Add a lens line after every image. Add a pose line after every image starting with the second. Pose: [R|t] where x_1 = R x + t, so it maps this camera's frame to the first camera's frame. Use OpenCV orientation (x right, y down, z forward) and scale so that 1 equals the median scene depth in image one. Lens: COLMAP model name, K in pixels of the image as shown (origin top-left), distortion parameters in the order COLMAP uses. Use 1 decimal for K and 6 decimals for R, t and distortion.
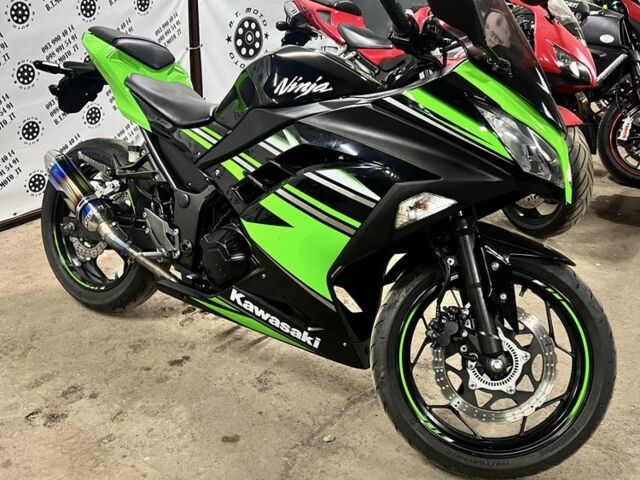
lens RADIAL K [[646.7, 0, 320.0], [0, 646.7, 240.0], [0, 0, 1]] dist [0.038069, -0.005146]
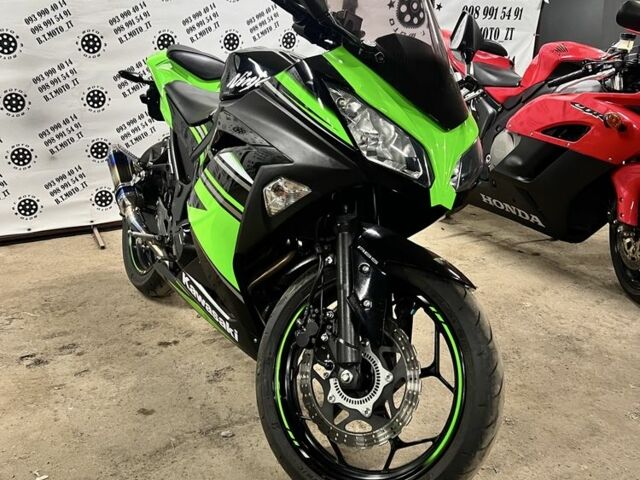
lens RADIAL K [[646.7, 0, 320.0], [0, 646.7, 240.0], [0, 0, 1]] dist [0.038069, -0.005146]
pose [[0.908618, 0.119981, -0.400022, 0.499499], [-0.159849, 0.984817, -0.067702, 0.062543], [0.385825, 0.125459, 0.914002, 0.124066]]
